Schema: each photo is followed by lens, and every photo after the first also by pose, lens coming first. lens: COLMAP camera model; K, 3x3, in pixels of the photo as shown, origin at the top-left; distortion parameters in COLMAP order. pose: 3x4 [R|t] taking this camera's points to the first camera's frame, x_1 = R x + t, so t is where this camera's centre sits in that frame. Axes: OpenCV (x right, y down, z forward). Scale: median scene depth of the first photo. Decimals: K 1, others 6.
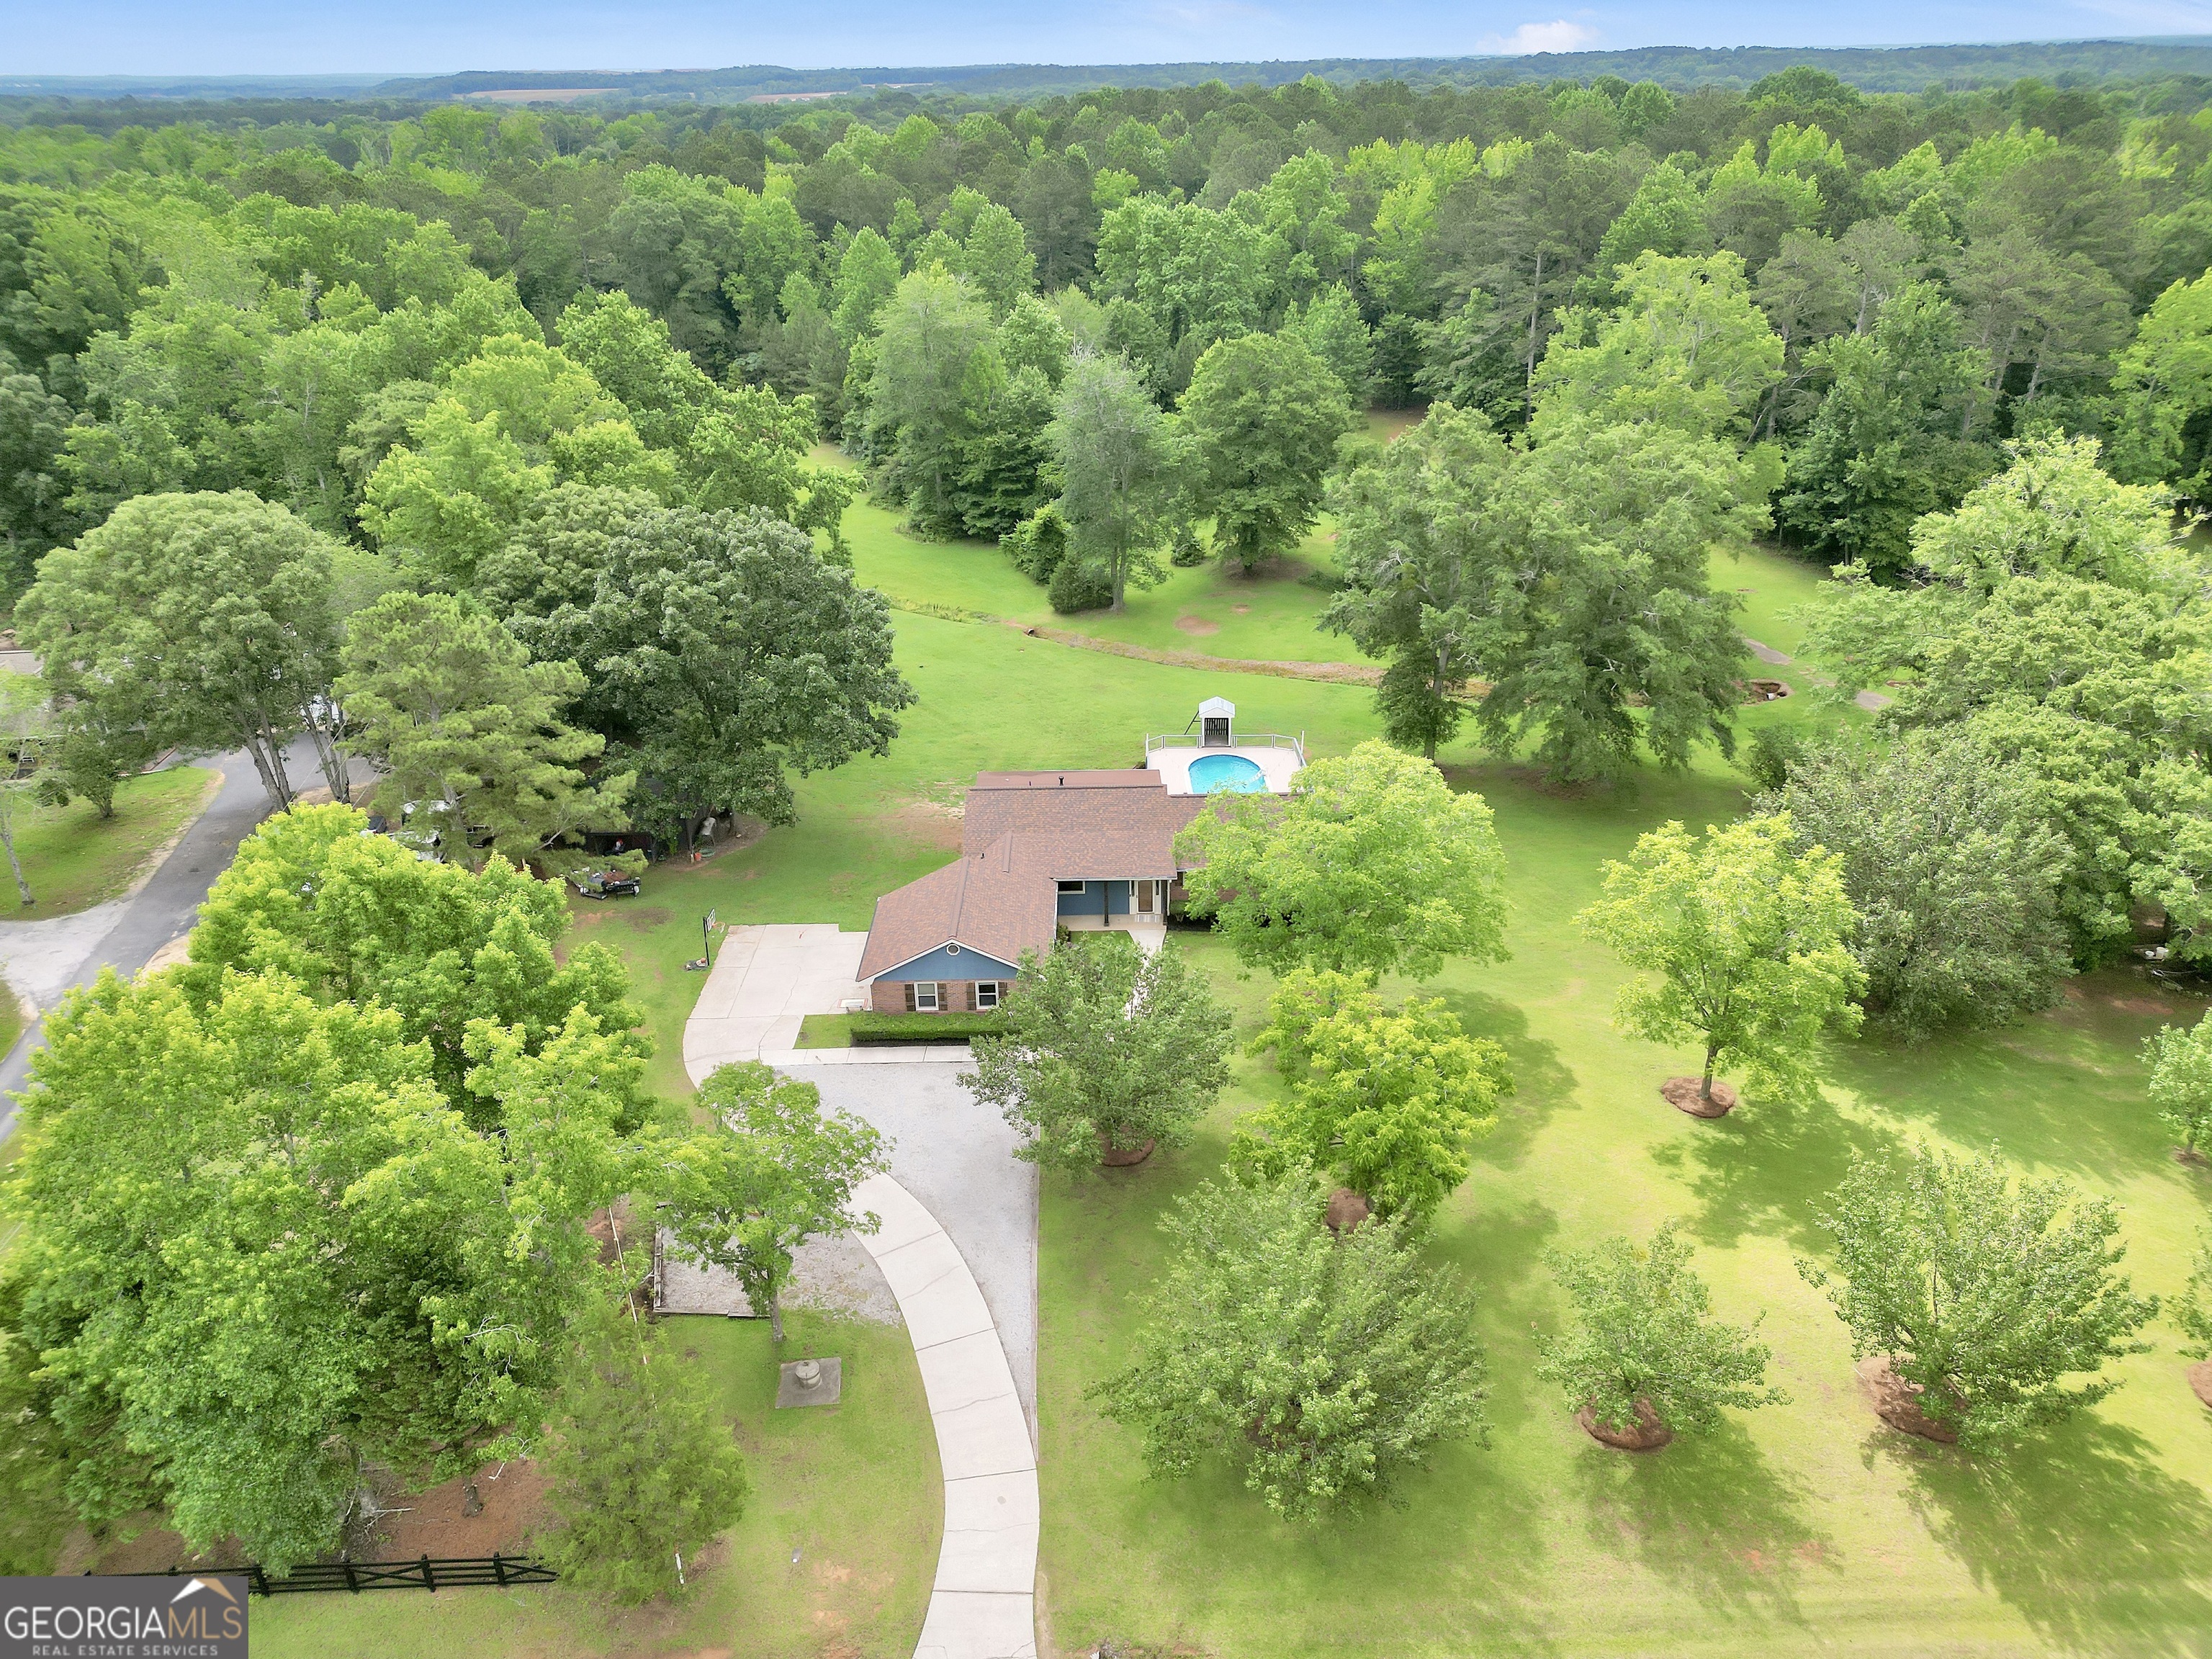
lens RADIAL K [[1500.9, 0, 1093.1], [0, 1500.9, 859.3], [0, 0, 1]] dist [0.067031, -0.053032]
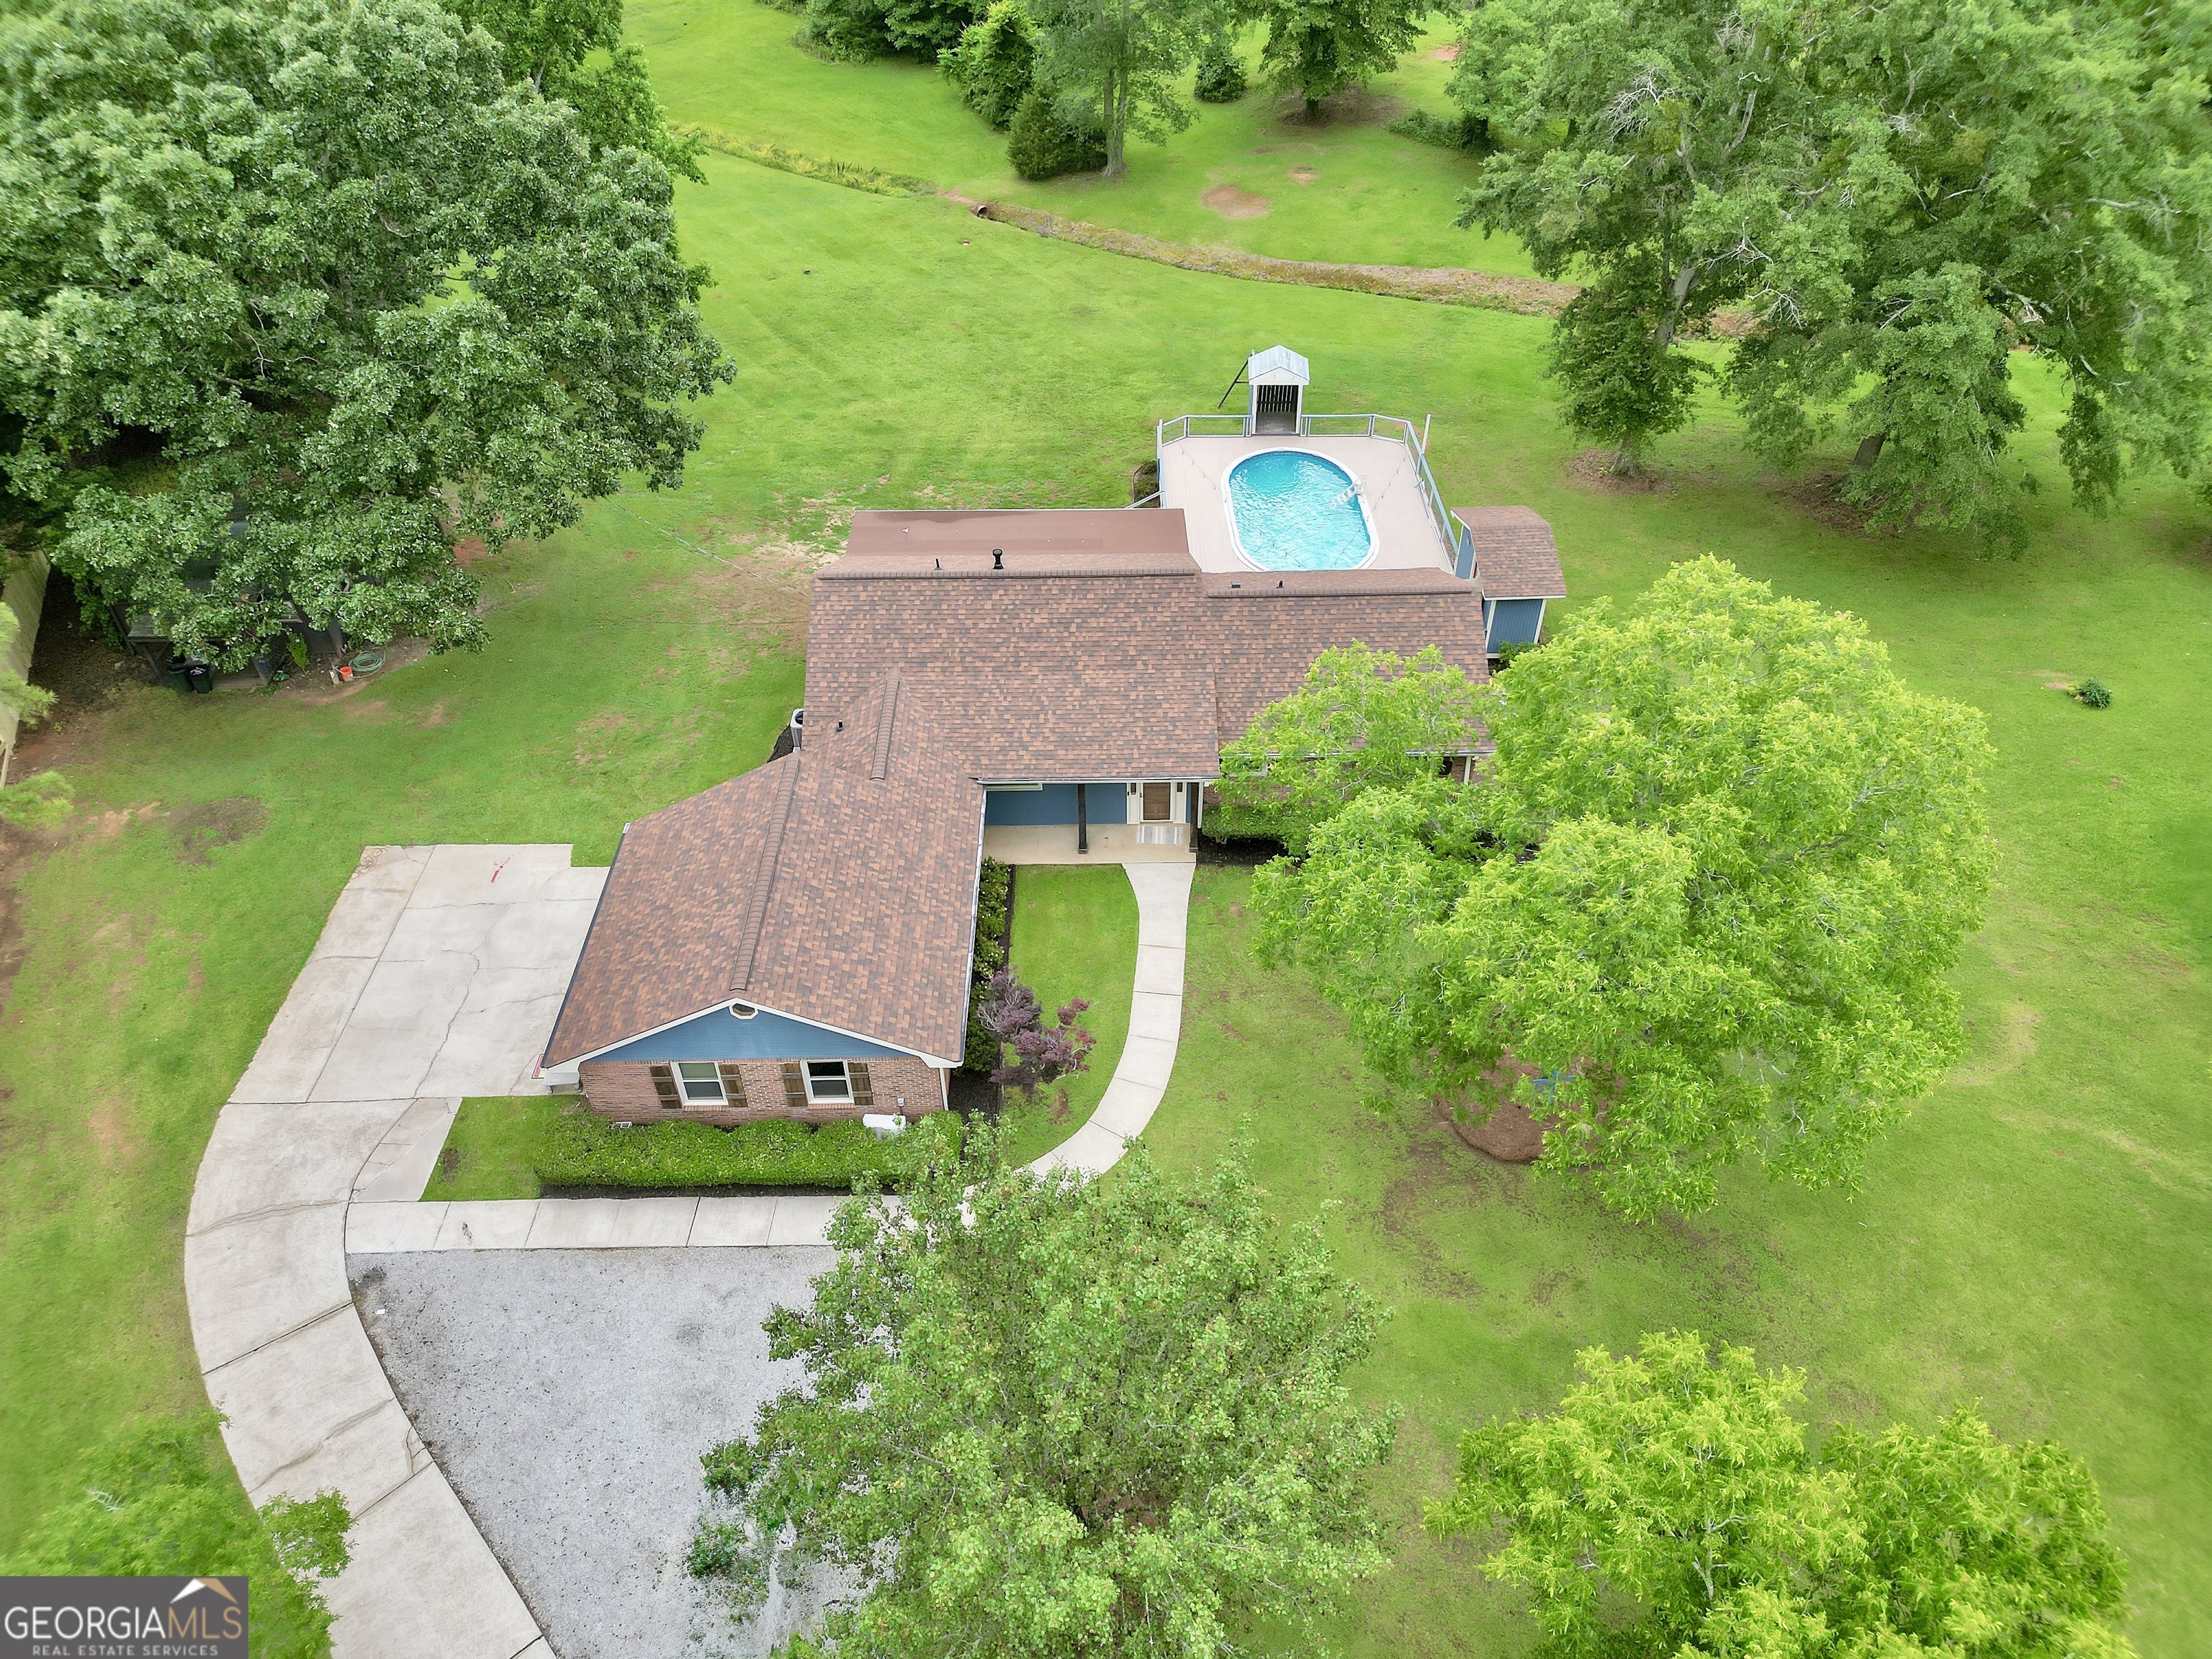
lens RADIAL K [[1500.9, 0, 1091.8], [0, 1500.9, 832.6], [0, 0, 1]] dist [0.067031, -0.053032]
pose [[0.999994, 0.003275, 0.001504, 0.011160], [-0.003550, 0.967073, 0.254474, -0.094144], [-0.000621, -0.254477, 0.967079, 0.474466]]
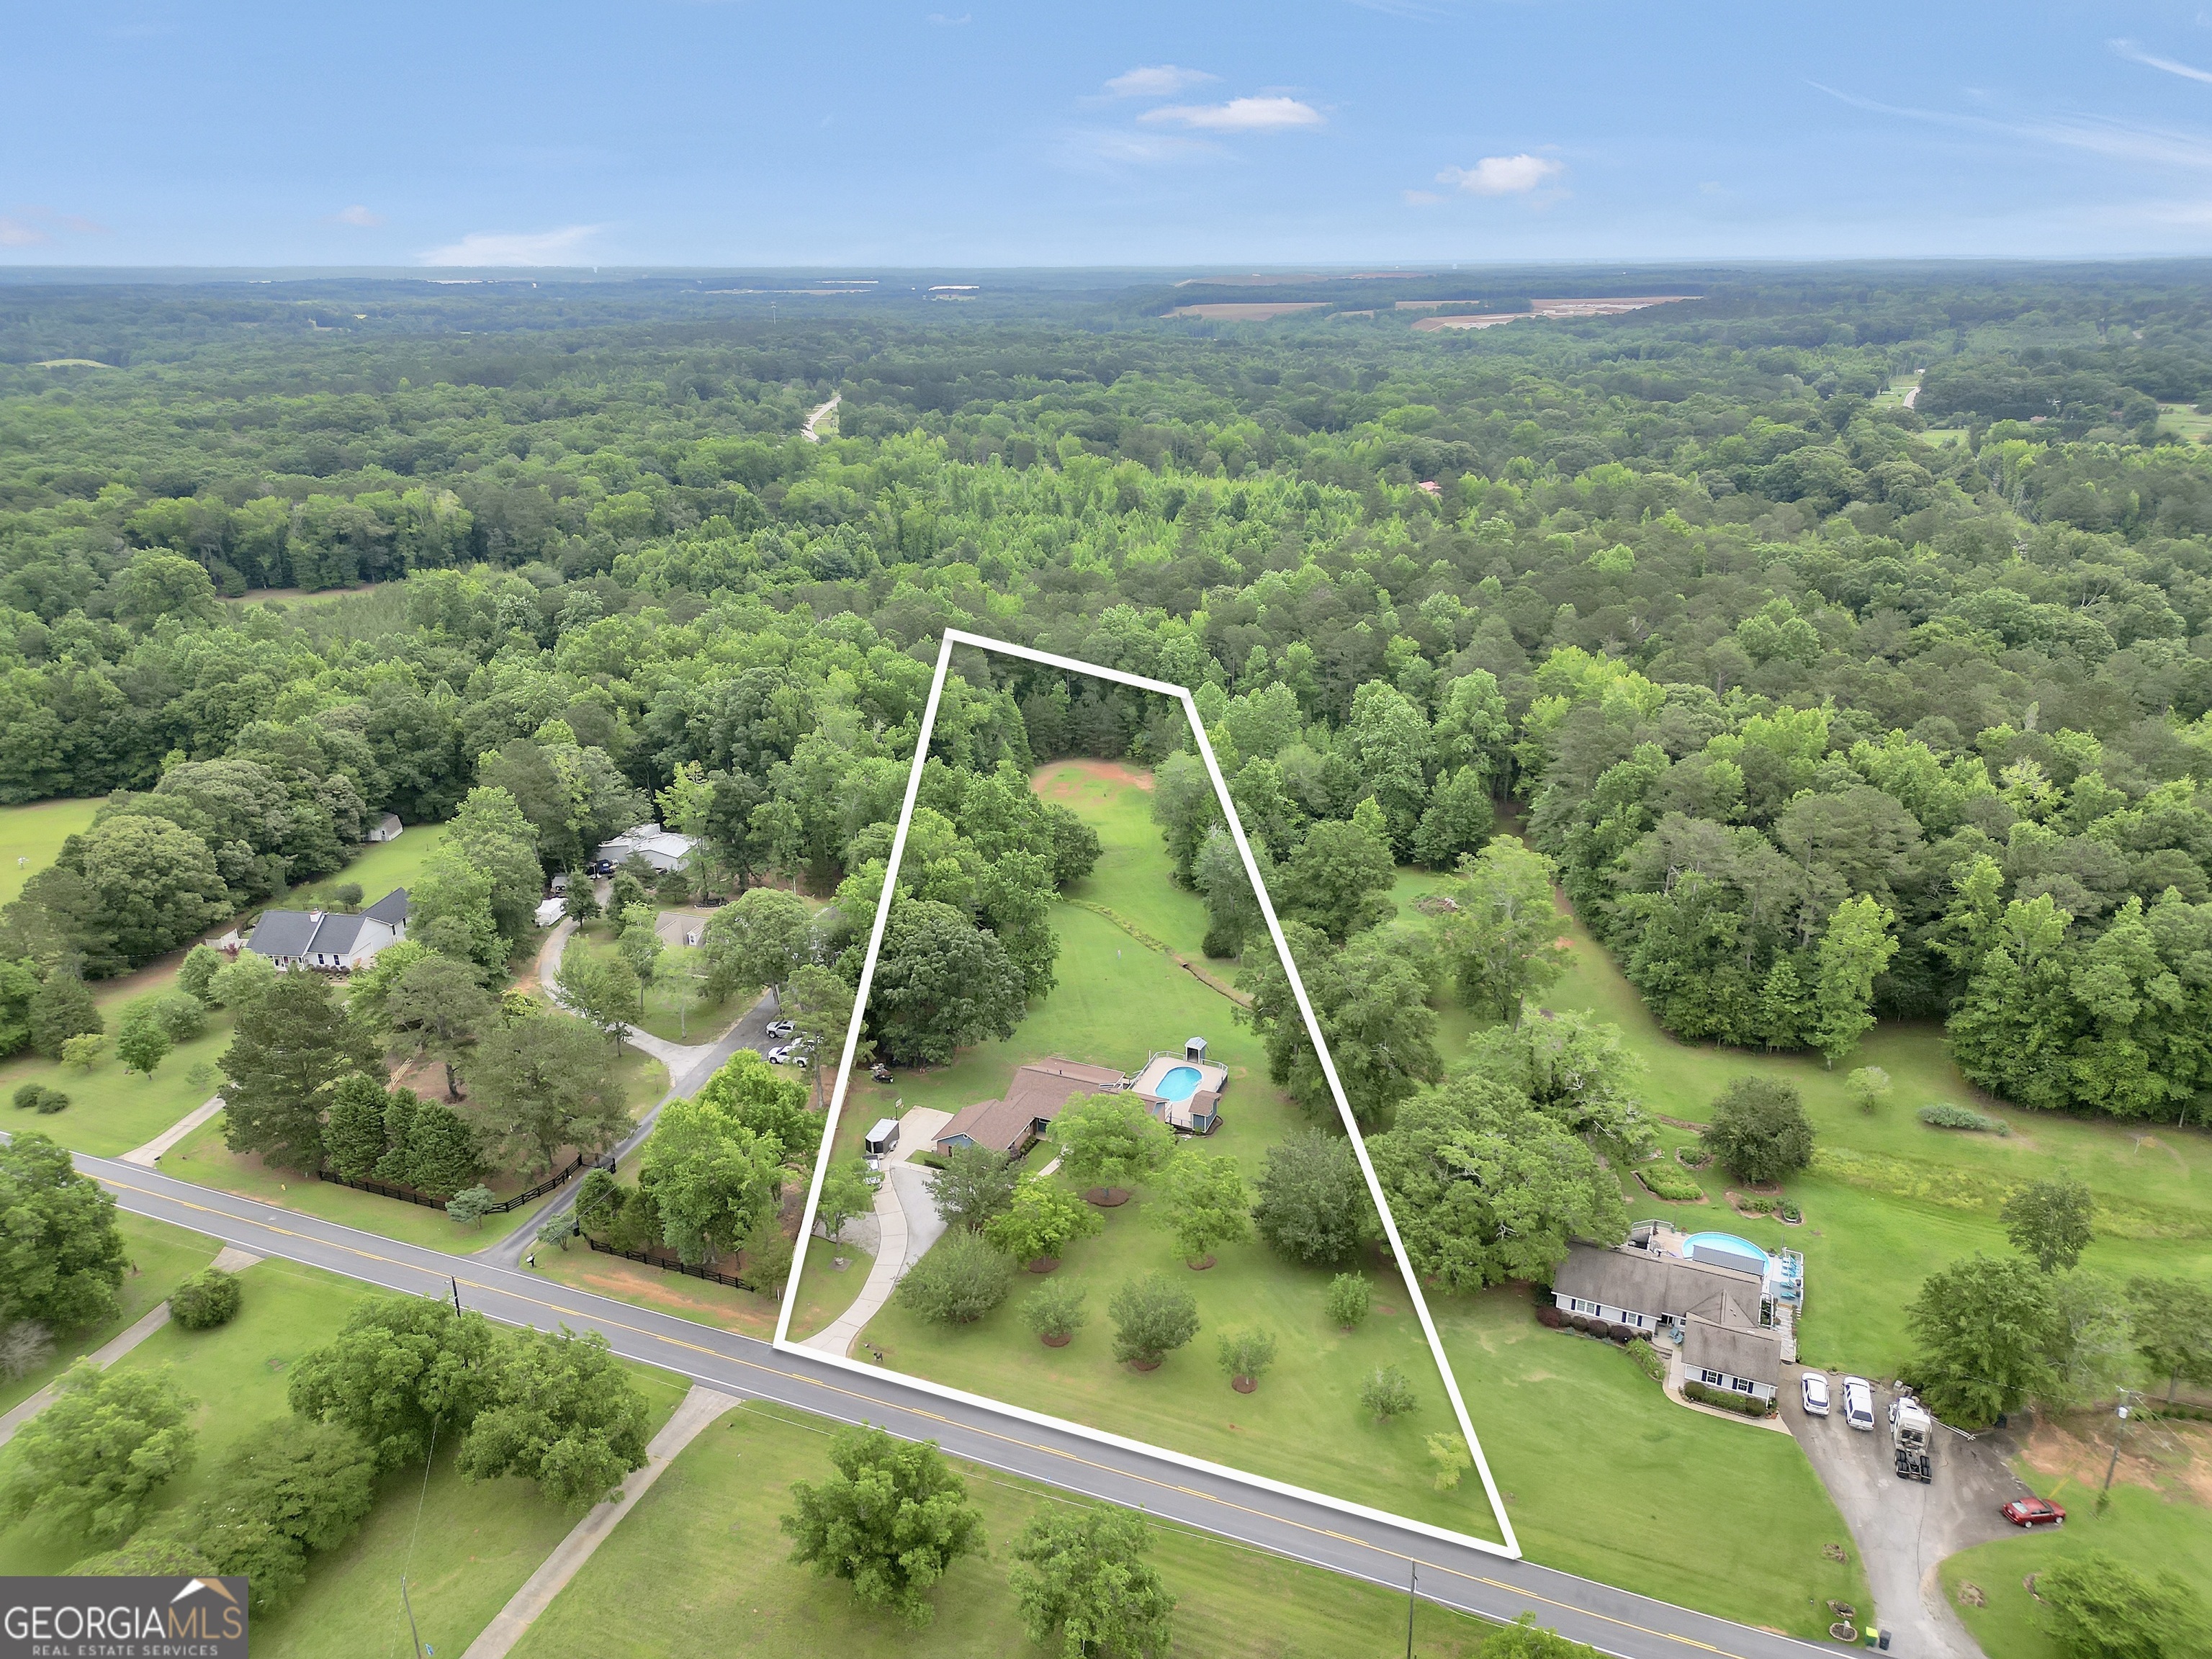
lens RADIAL K [[1500.9, 0, 1106.0], [0, 1500.9, 839.6], [0, 0, 1]] dist [0.067031, -0.053032]
pose [[0.916173, 0.151398, -0.371088, 0.838079], [-0.192241, 0.978445, -0.075429, -0.240022], [0.351669, 0.140445, 0.925529, -1.137093]]
